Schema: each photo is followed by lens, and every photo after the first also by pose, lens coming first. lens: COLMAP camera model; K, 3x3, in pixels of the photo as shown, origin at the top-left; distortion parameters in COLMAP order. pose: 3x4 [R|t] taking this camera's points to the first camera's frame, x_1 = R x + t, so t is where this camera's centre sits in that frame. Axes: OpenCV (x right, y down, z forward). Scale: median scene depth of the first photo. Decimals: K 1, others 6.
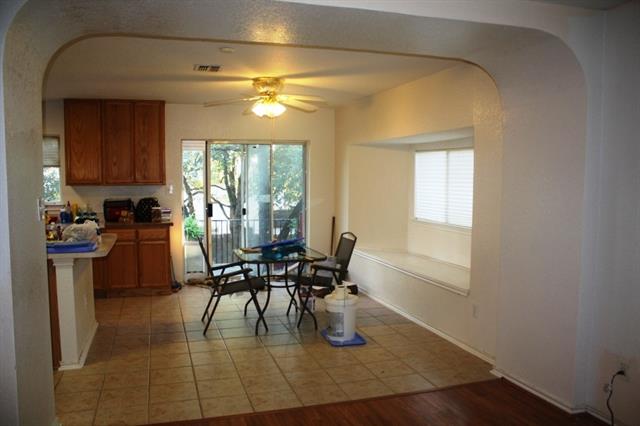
lens RADIAL K [[537.3, 0, 316.7], [0, 537.3, 219.3], [0, 0, 1]] dist [-0.124565, 0.057895]
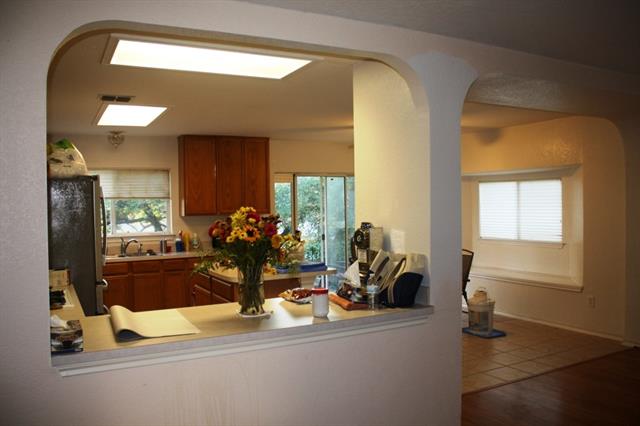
lens RADIAL K [[537.3, 0, 315.7], [0, 537.3, 209.7], [0, 0, 1]] dist [-0.124565, 0.057895]
pose [[0.979627, -0.019592, 0.199870, -0.427460], [0.034139, 0.996991, -0.069597, 0.006437], [-0.197905, 0.075003, 0.977348, -0.100253]]
